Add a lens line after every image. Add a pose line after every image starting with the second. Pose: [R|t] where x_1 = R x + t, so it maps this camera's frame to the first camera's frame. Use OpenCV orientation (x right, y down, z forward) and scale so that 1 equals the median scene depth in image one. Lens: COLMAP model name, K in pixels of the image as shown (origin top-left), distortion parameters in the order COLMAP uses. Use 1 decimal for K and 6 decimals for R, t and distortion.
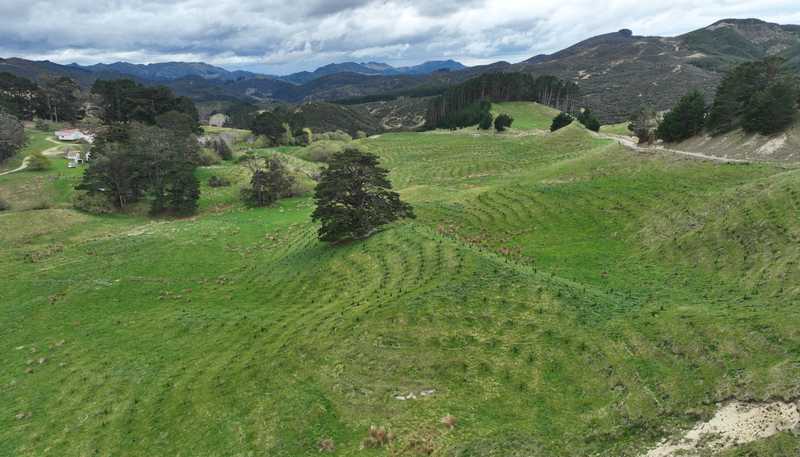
lens RADIAL K [[575.5, 0, 400.0], [0, 575.5, 228.5], [0, 0, 1]] dist [0.006828, 0.002612]
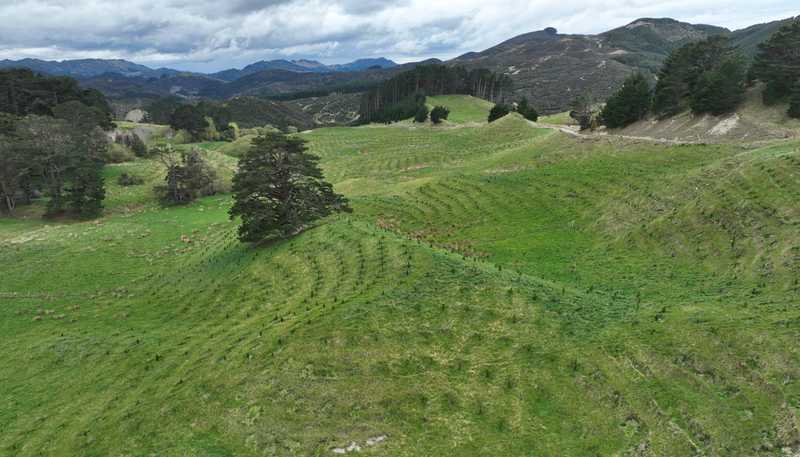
lens RADIAL K [[575.5, 0, 400.0], [0, 575.5, 228.5], [0, 0, 1]] dist [0.006828, 0.002612]
pose [[0.993544, -0.030472, 0.109280, 0.002148], [0.030125, 0.999534, 0.004827, 0.003643], [-0.109377, -0.001504, 0.993999, 0.087258]]
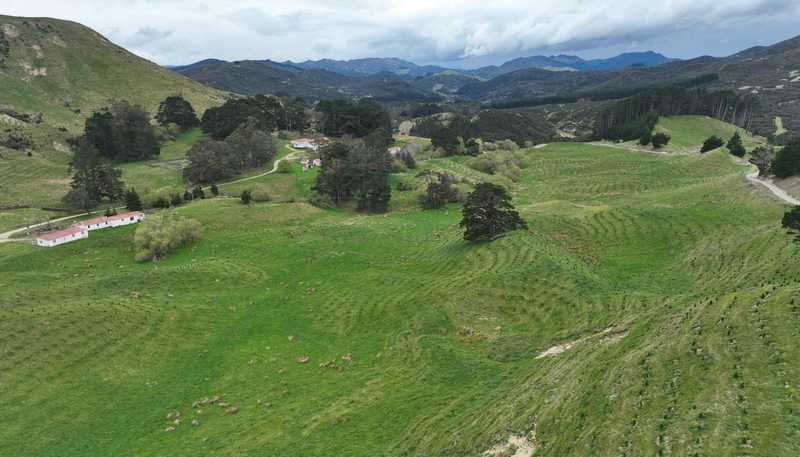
lens RADIAL K [[575.5, 0, 400.0], [0, 575.5, 228.5], [0, 0, 1]] dist [0.006828, 0.002612]
pose [[0.951841, 0.076776, -0.296824, 0.106573], [-0.073147, 0.997048, 0.023330, -0.021770], [0.297739, -0.000495, 0.954647, -0.368530]]
